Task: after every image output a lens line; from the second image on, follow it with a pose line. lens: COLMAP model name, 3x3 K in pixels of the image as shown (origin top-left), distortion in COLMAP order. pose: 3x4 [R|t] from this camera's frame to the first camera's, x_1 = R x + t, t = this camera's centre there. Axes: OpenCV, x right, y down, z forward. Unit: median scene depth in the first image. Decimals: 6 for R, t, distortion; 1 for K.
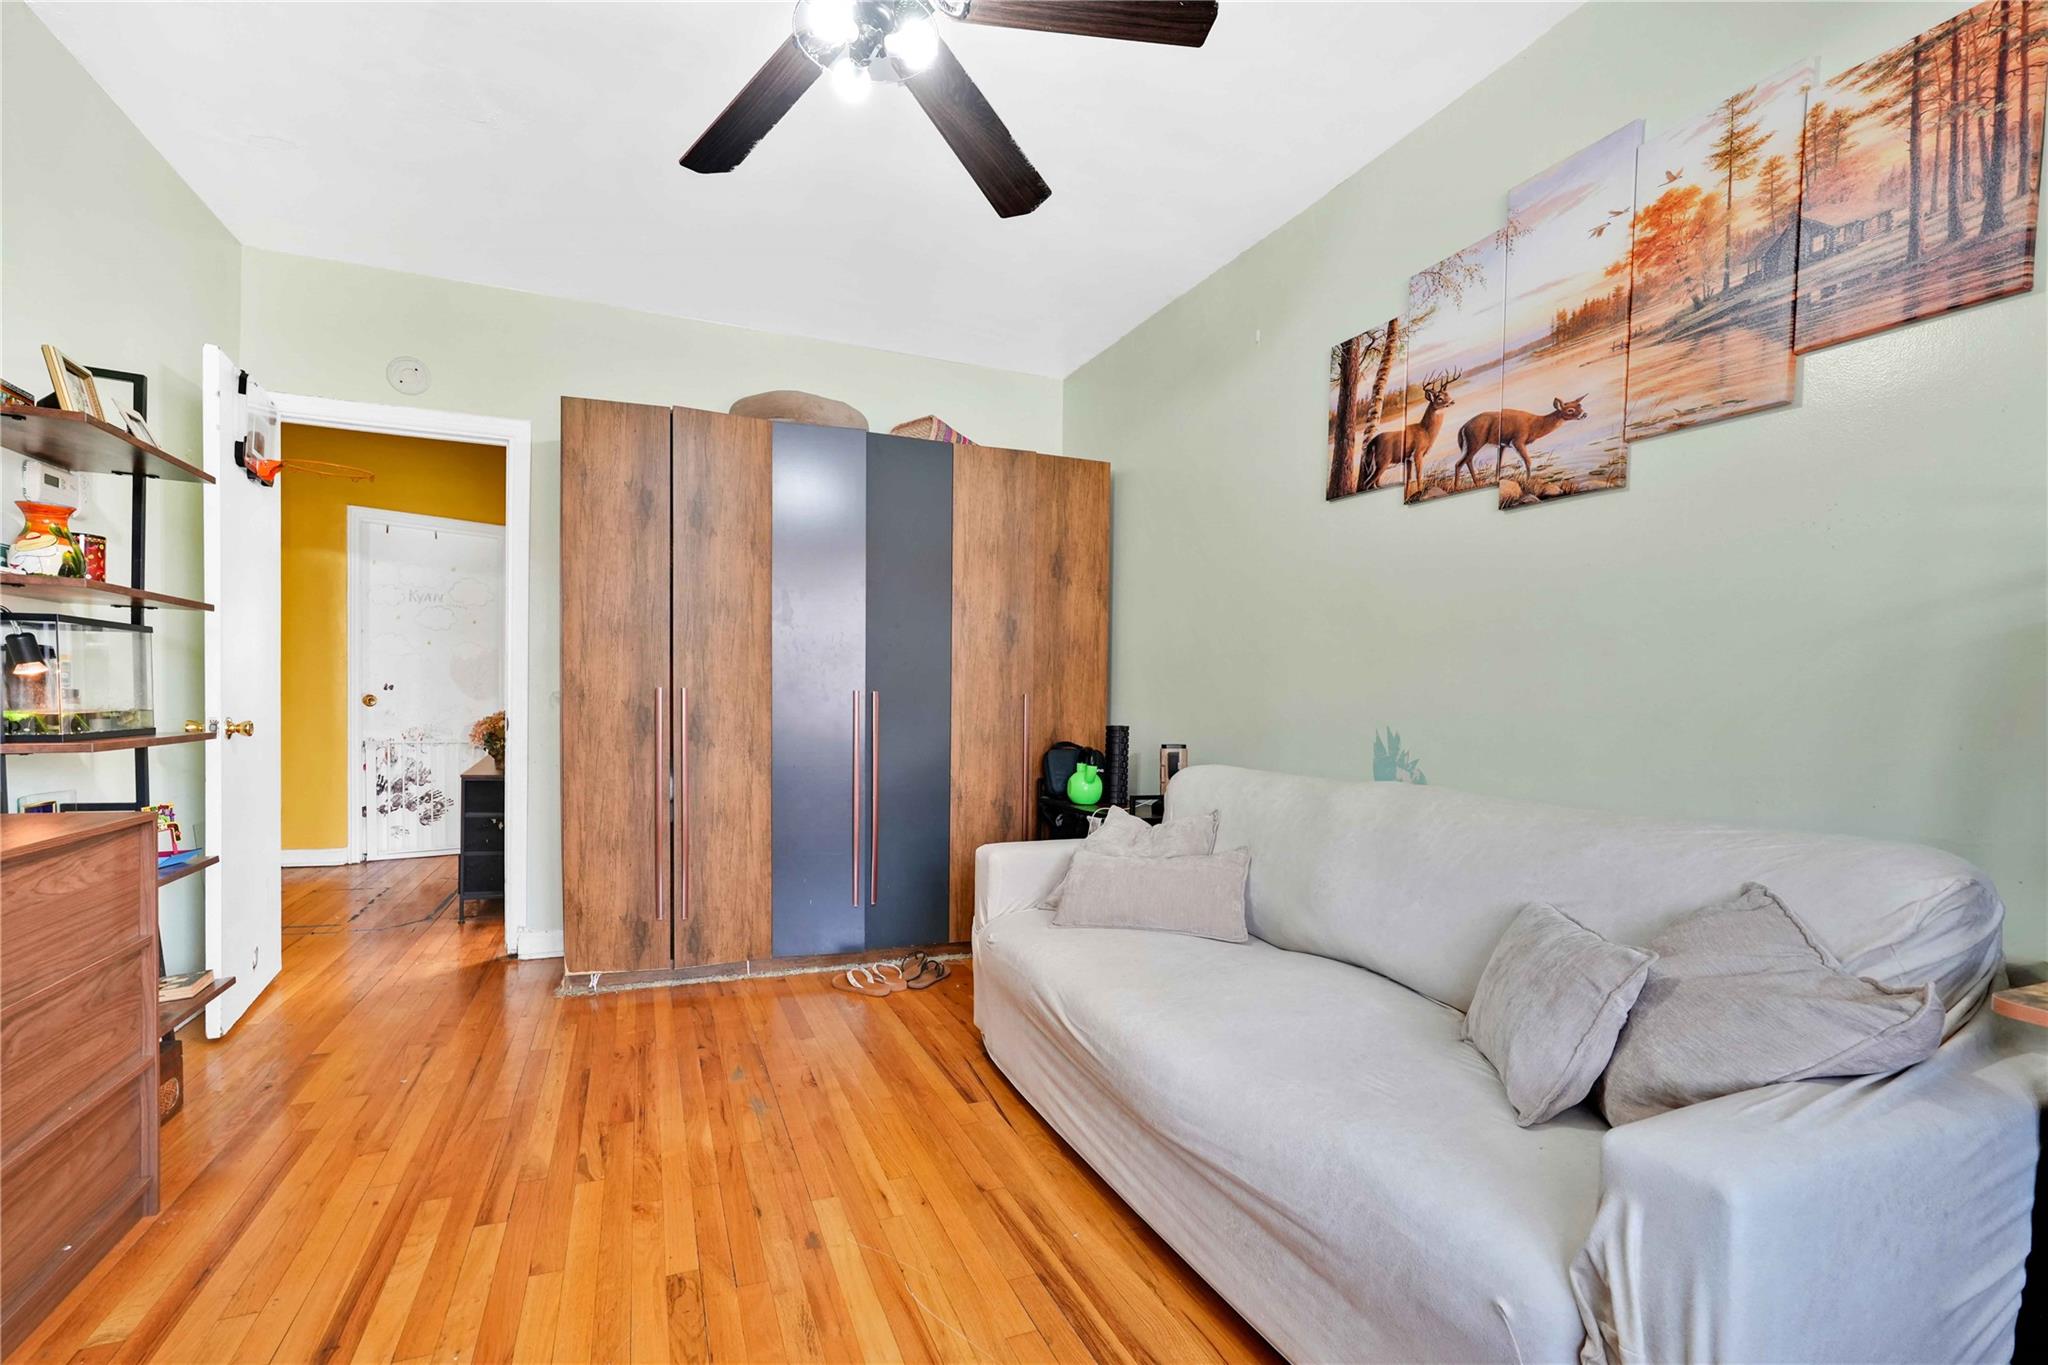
lens RADIAL K [[910.2, 0, 994.8], [0, 910.2, 721.0], [0, 0, 1]] dist [0.001445, 0.001028]
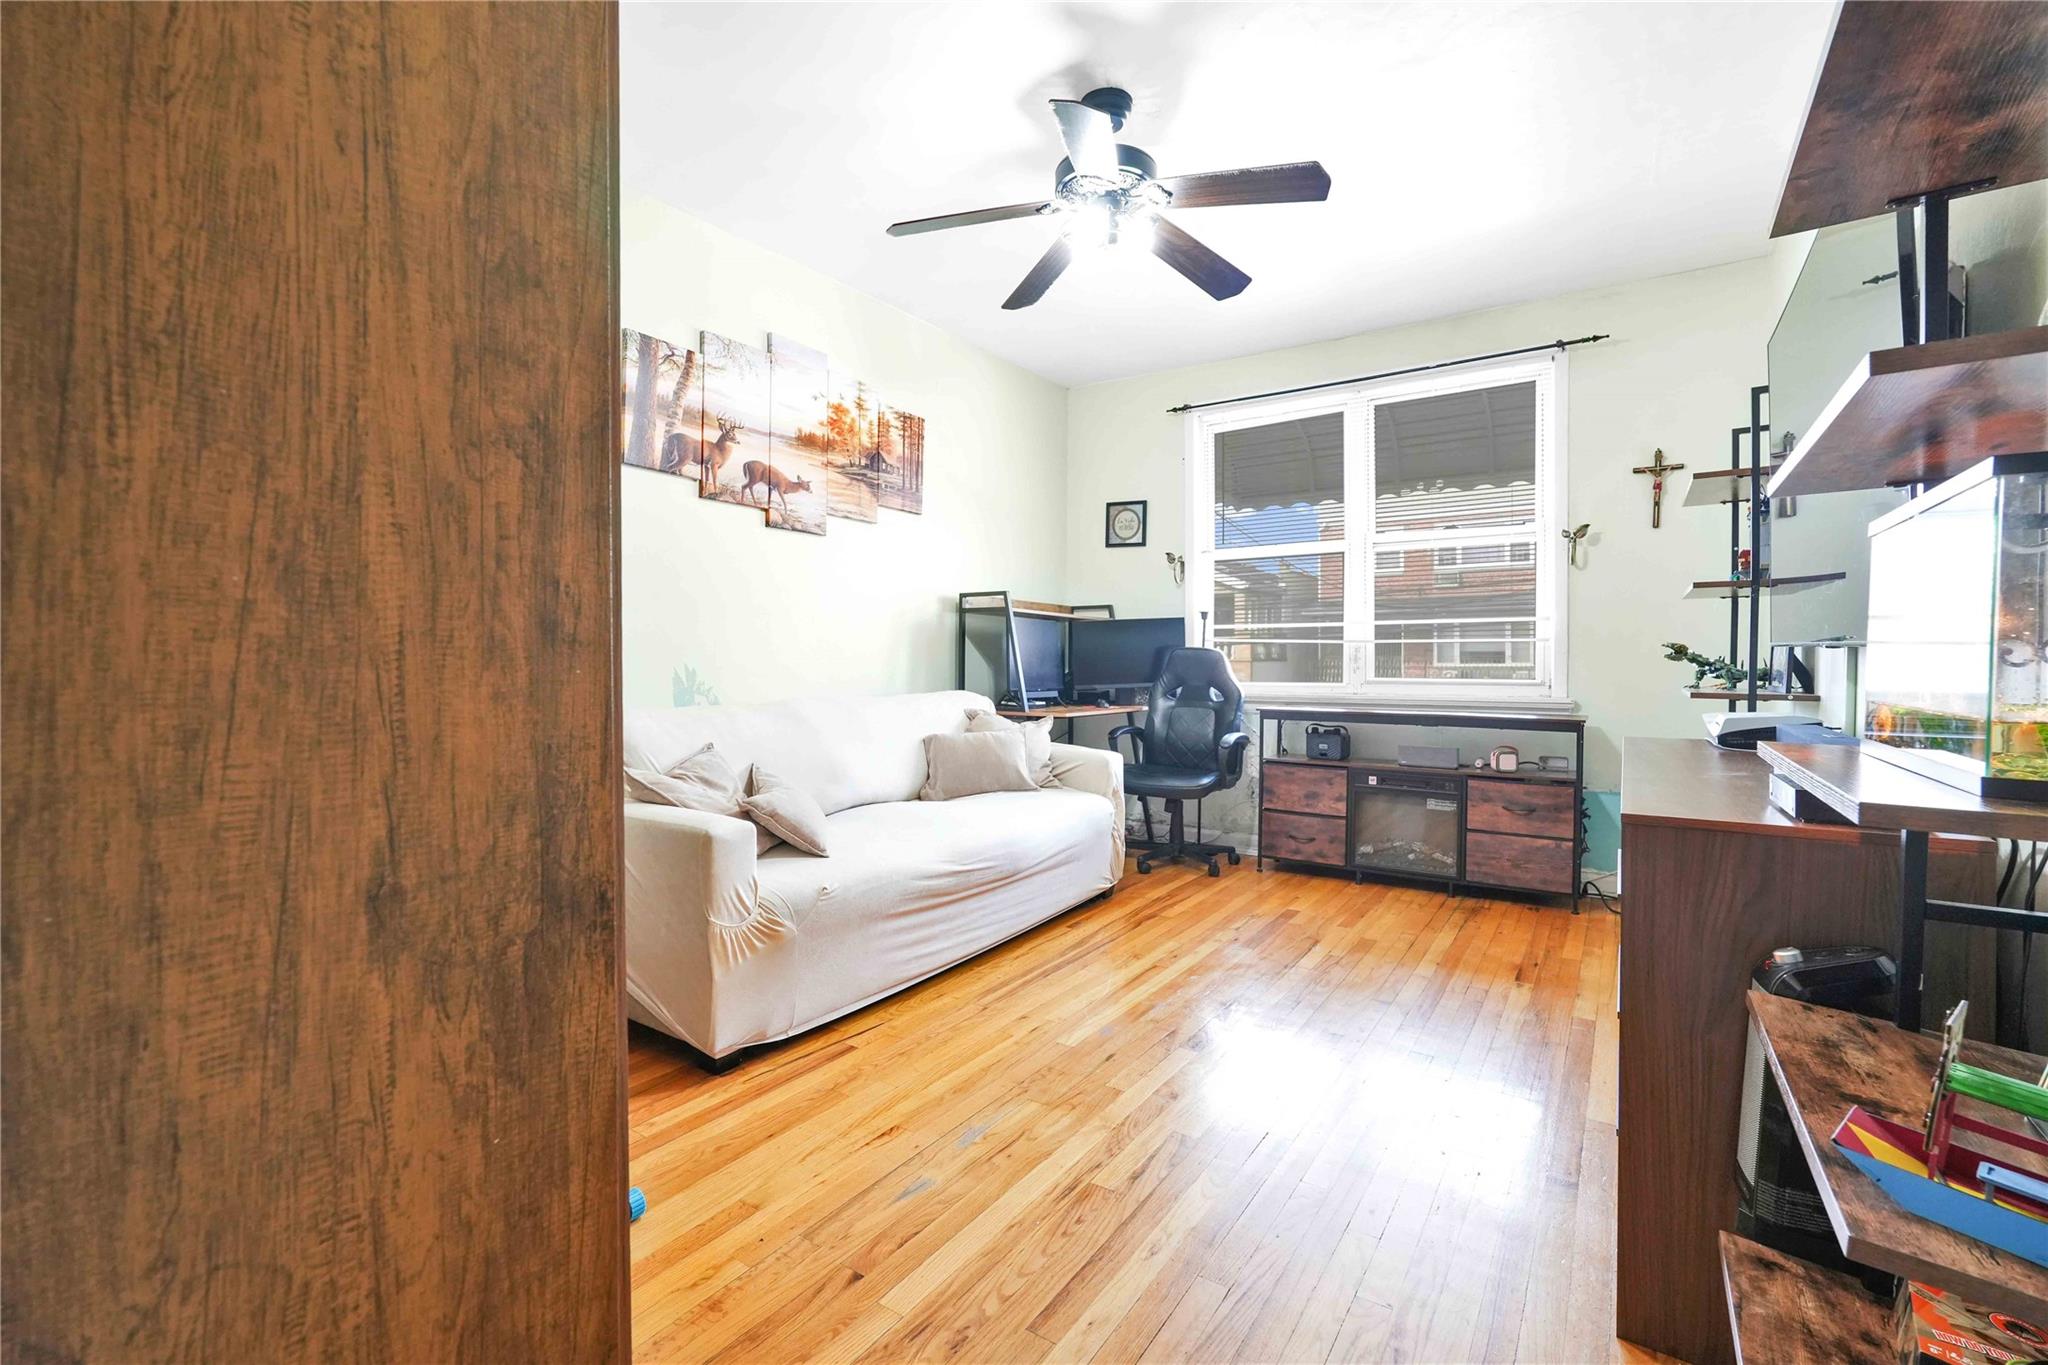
lens RADIAL K [[910.2, 0, 1030.1], [0, 910.2, 667.3], [0, 0, 1]] dist [0.001445, 0.001028]
pose [[-0.565800, -0.026463, 0.824118, -1.083890], [0.010352, 0.999178, 0.039191, -0.041728], [-0.824477, 0.030706, -0.565061, 1.590547]]
